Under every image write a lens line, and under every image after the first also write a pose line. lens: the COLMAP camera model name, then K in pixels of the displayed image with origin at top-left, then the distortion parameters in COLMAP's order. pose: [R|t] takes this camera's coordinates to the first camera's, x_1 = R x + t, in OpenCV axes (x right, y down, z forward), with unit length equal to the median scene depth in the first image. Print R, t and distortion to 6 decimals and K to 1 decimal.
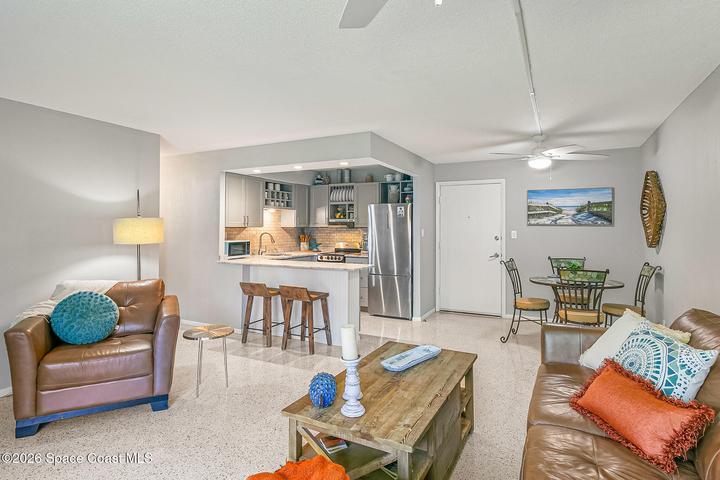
lens RADIAL K [[376.8, 0, 374.1], [0, 376.8, 223.9], [0, 0, 1]] dist [0.044723, -0.000790]
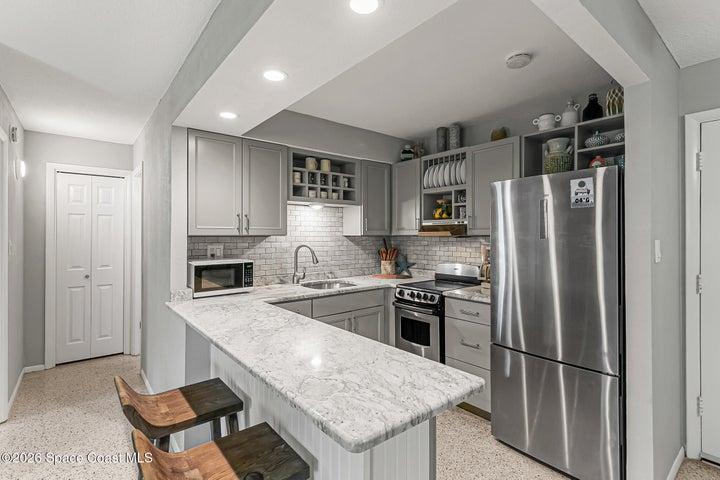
lens RADIAL K [[341.3, 0, 364.4], [0, 341.3, 237.3], [0, 0, 1]] dist [0.005182, -0.001110]
pose [[0.904788, -0.001385, -0.425860, 0.019267], [0.007324, 0.999897, 0.012309, 0.005825], [0.425799, -0.014257, 0.904705, 0.584602]]
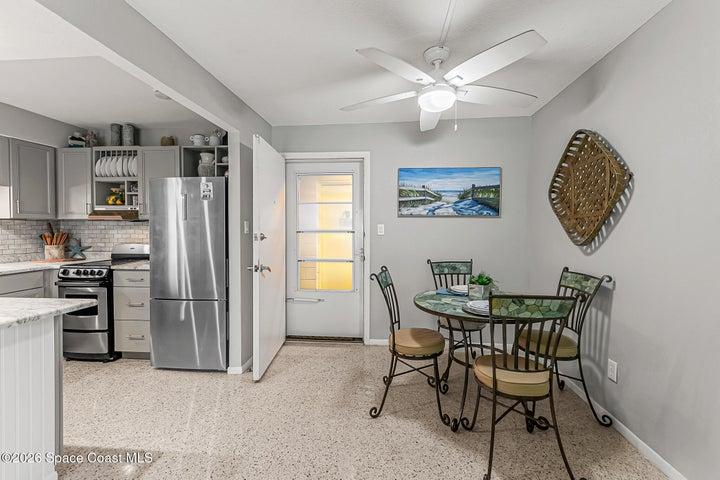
lens RADIAL K [[314.7, 0, 356.3], [0, 314.7, 233.2], [0, 0, 1]] dist [0.010306, 0.001288]
pose [[0.944663, -0.006711, 0.327973, 0.124468], [-0.002317, 0.999629, 0.027128, 0.018789], [-0.328033, -0.026387, 0.944298, 0.439389]]
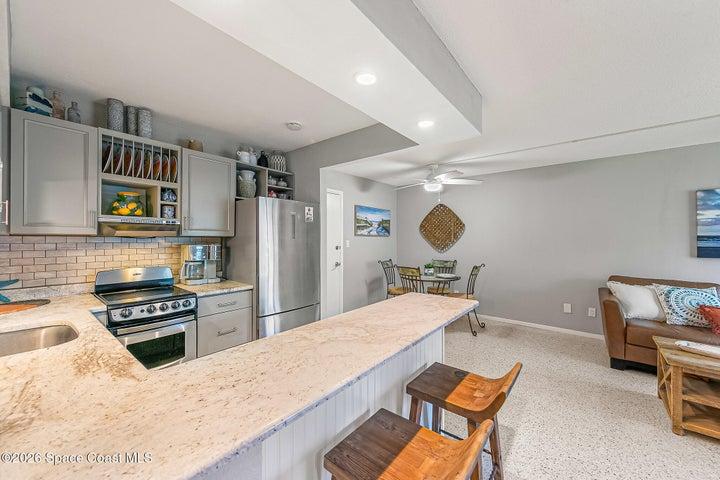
lens RADIAL K [[269.7, 0, 362.1], [0, 269.7, 239.1], [0, 0, 1]] dist [0.006389, 0.000278]
pose [[0.255588, -0.002638, 0.966782, -0.374119], [-0.012769, 0.999900, 0.006105, 0.009292], [-0.966702, -0.013905, 0.255528, 0.745706]]
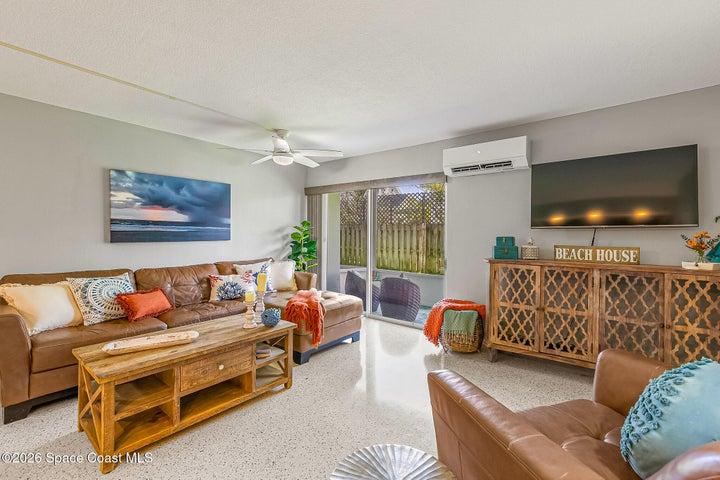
lens RADIAL K [[314.7, 0, 362.6], [0, 314.7, 235.0], [0, 0, 1]] dist [0.010306, 0.001288]
pose [[-0.972561, -0.006632, 0.232555, -0.255848], [-0.008498, 0.999939, -0.007021, 0.026694], [-0.232494, -0.008805, -0.972558, 0.690737]]
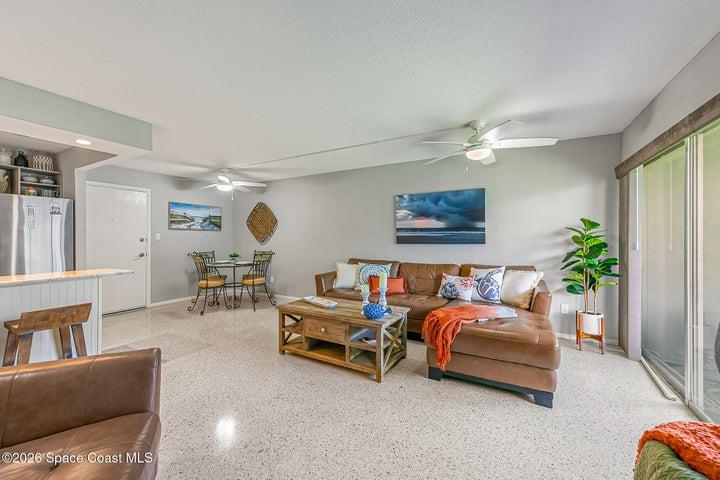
lens RADIAL K [[288.2, 0, 365.1], [0, 288.2, 238.4], [0, 0, 1]] dist [0.002560, 0.000375]
pose [[0.080569, -0.000939, 0.996749, -0.486196], [-0.009931, 0.999949, 0.001745, 0.025262], [-0.996700, -0.010040, 0.080556, 0.263603]]
